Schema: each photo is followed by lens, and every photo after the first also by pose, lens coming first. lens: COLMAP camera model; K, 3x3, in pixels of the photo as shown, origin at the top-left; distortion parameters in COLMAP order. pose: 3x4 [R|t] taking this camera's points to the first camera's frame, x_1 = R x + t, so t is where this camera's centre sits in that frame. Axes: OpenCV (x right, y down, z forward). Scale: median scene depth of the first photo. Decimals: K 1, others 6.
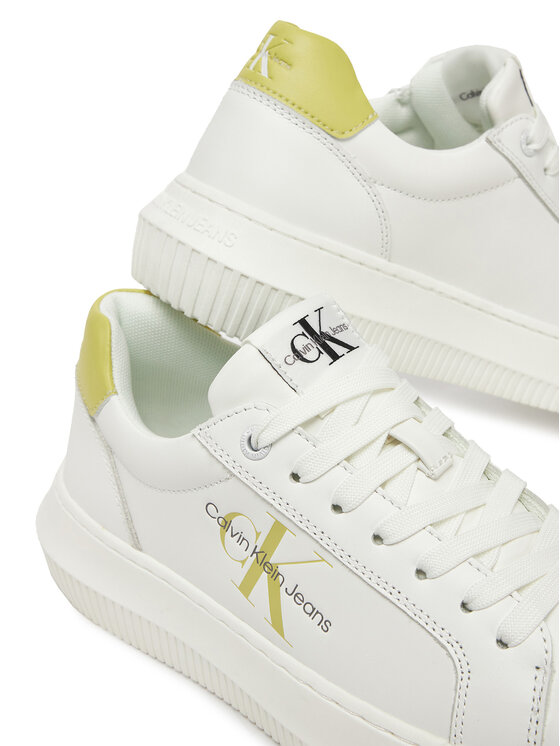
lens RADIAL K [[1230.1, 0, 280.0], [0, 1230.1, 373.0], [0, 0, 1]] dist [-0.159570, 0.065682]
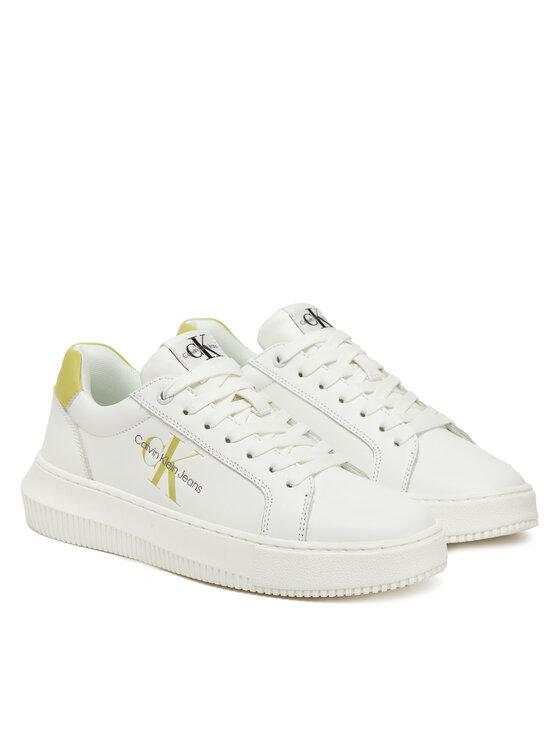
lens RADIAL K [[2019.6, 0, 280.0], [0, 2019.6, 373.0], [0, 0, 1]] dist [-0.003082, 0.041253]
pose [[0.998034, 0.042954, 0.045639, 0.012515], [-0.029588, 0.964867, -0.261069, 0.813818], [-0.055249, 0.259206, 0.964241, -1.962995]]
